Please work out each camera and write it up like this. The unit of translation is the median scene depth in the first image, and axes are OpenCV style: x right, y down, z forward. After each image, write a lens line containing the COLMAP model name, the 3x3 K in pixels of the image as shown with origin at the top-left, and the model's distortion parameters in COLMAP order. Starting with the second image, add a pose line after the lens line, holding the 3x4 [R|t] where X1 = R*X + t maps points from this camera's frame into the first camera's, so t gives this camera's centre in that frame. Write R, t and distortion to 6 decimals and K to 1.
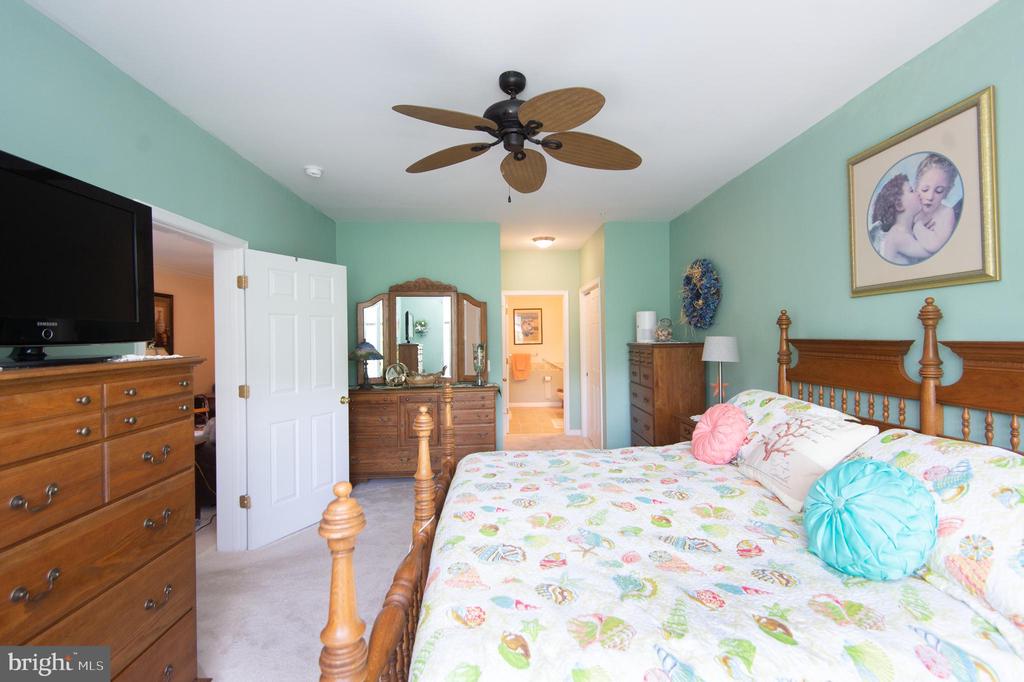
lens RADIAL K [[457.2, 0, 513.5], [0, 457.2, 336.9], [0, 0, 1]] dist [0.033528, -0.023578]
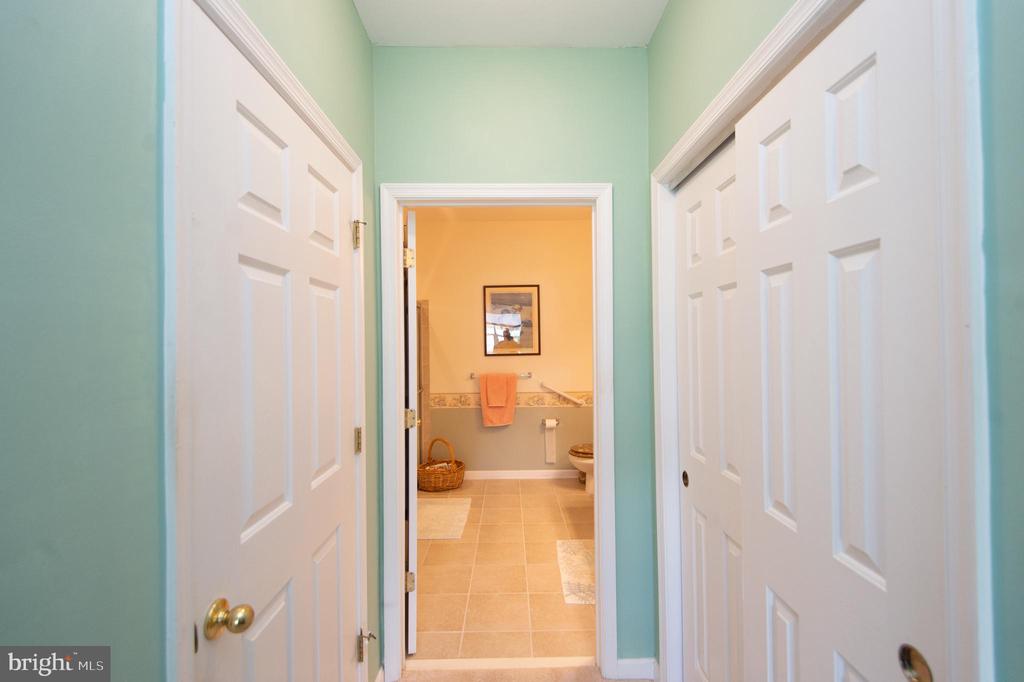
lens RADIAL K [[463.3, 0, 513.2], [0, 463.3, 337.0], [0, 0, 1]] dist [0.031383, -0.021046]
pose [[0.999800, 0.003108, -0.019735, 0.240057], [-0.003287, 0.999954, -0.009054, 0.003210], [0.019706, 0.009117, 0.999764, 2.690492]]
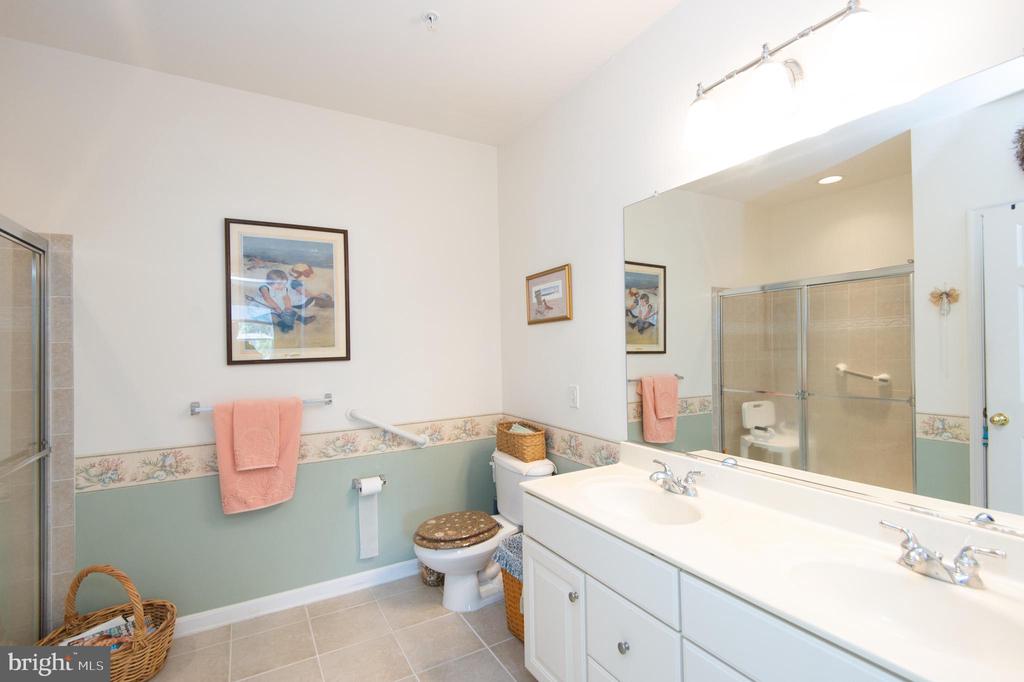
lens RADIAL K [[463.3, 0, 513.2], [0, 463.3, 337.0], [0, 0, 1]] dist [0.031383, -0.021046]
pose [[0.883688, 0.006030, 0.468037, 0.107885], [0.007446, 0.999609, -0.026936, 0.056876], [-0.468017, 0.027288, 0.883298, 3.930618]]
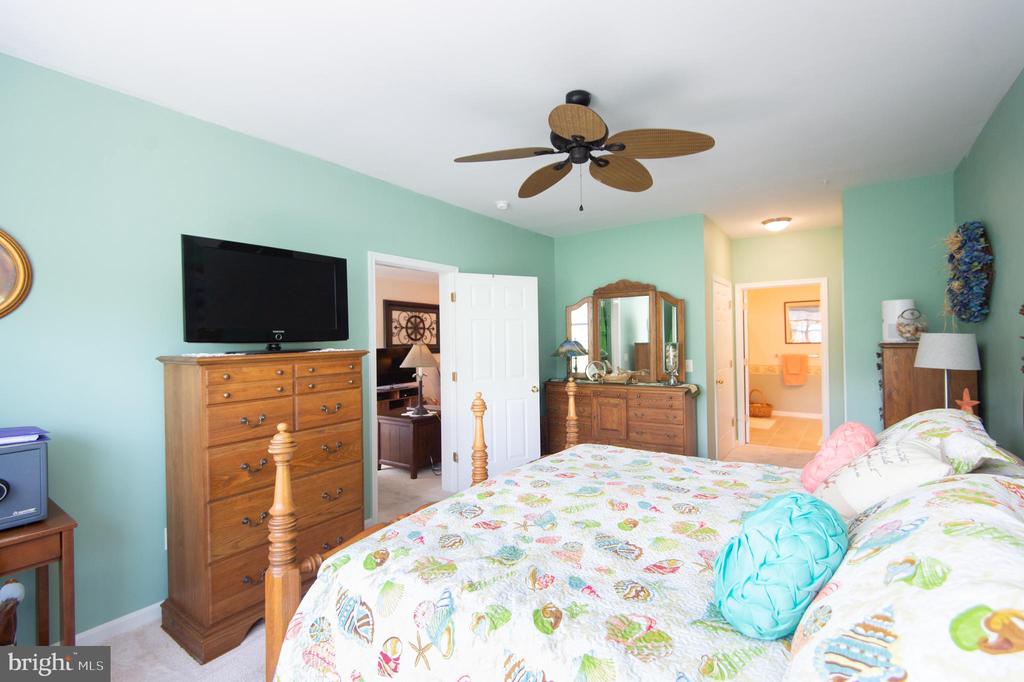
lens RADIAL K [[451.3, 0, 520.7], [0, 451.3, 338.2], [0, 0, 1]] dist [0.026521, -0.019233]
pose [[0.798062, -0.002559, -0.602570, 0.664814], [0.006470, 0.999970, 0.004321, -0.001851], [0.602540, -0.007347, 0.798055, 0.086765]]
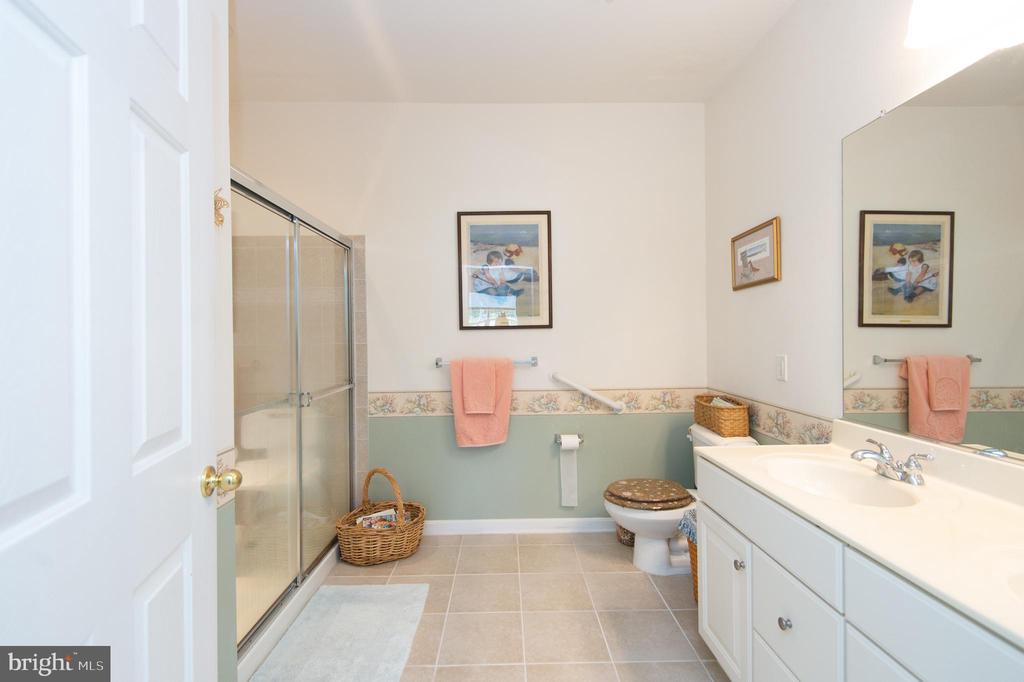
lens RADIAL K [[463.3, 0, 513.2], [0, 463.3, 337.0], [0, 0, 1]] dist [0.031383, -0.021046]
pose [[0.999892, 0.003315, -0.014336, 0.232476], [-0.003274, 0.999990, 0.002901, 0.117307], [0.014346, -0.002853, 0.999893, 3.832879]]
